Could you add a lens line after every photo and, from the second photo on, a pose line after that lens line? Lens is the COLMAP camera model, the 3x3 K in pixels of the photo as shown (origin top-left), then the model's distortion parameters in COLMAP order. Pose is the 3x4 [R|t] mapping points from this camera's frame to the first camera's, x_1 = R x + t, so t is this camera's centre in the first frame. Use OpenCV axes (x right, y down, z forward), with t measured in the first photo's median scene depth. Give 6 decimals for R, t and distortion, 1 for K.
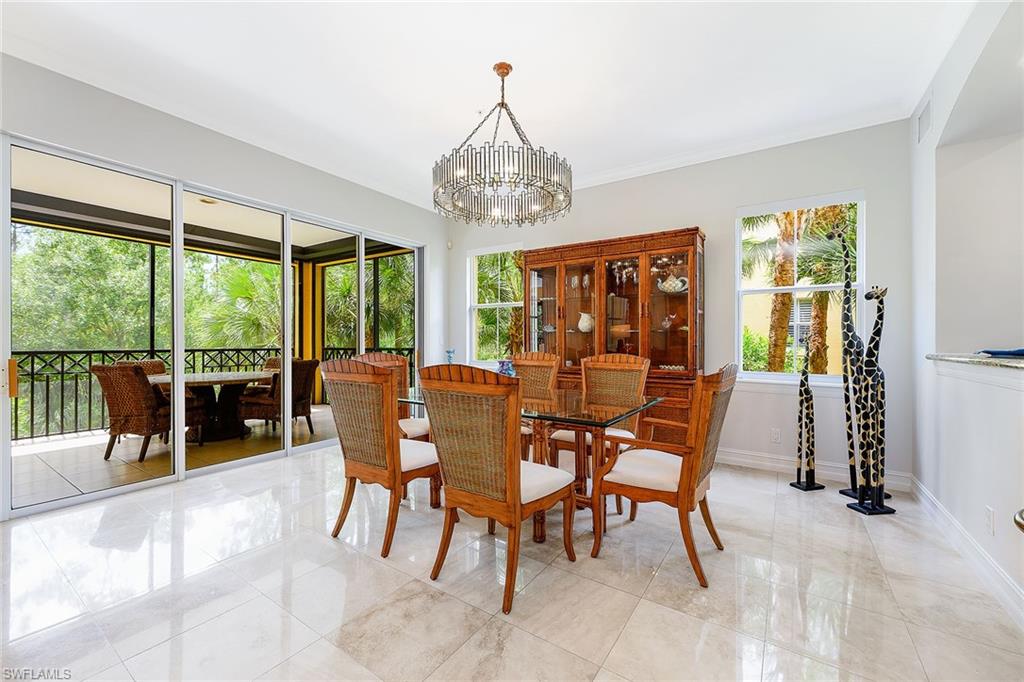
lens RADIAL K [[409.3, 0, 513.7], [0, 409.3, 341.2], [0, 0, 1]] dist [0.001977, 0.000098]
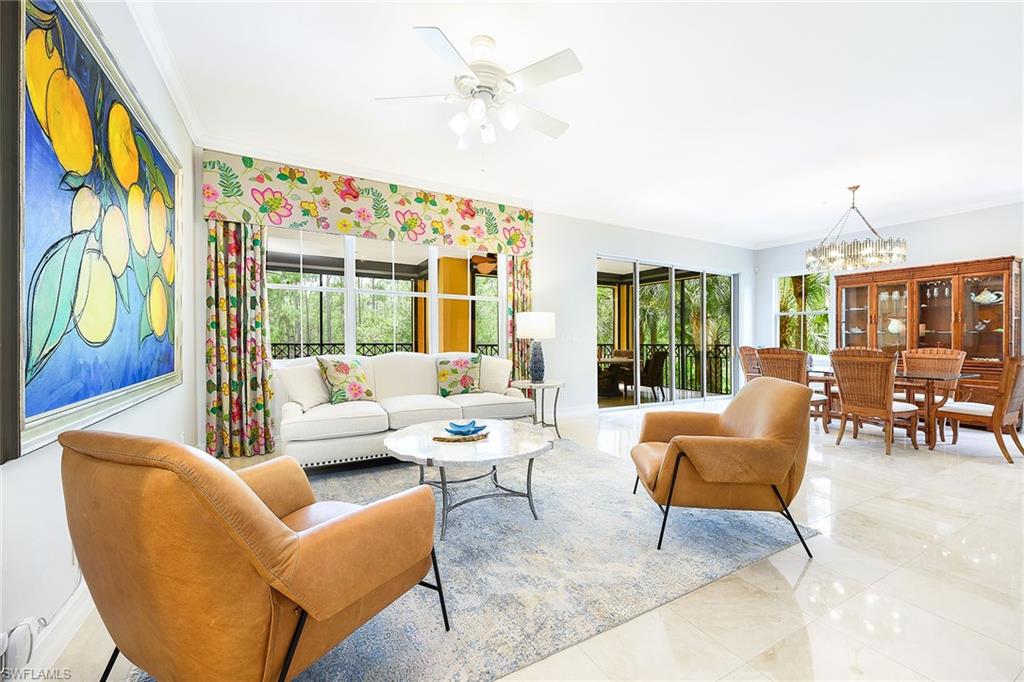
lens RADIAL K [[409.3, 0, 513.7], [0, 409.3, 341.2], [0, 0, 1]] dist [0.001977, 0.000098]
pose [[0.887589, 0.002110, -0.460631, -0.347727], [-0.000494, 0.999993, 0.003629, 0.000621], [0.460636, -0.002993, 0.887584, -0.858229]]
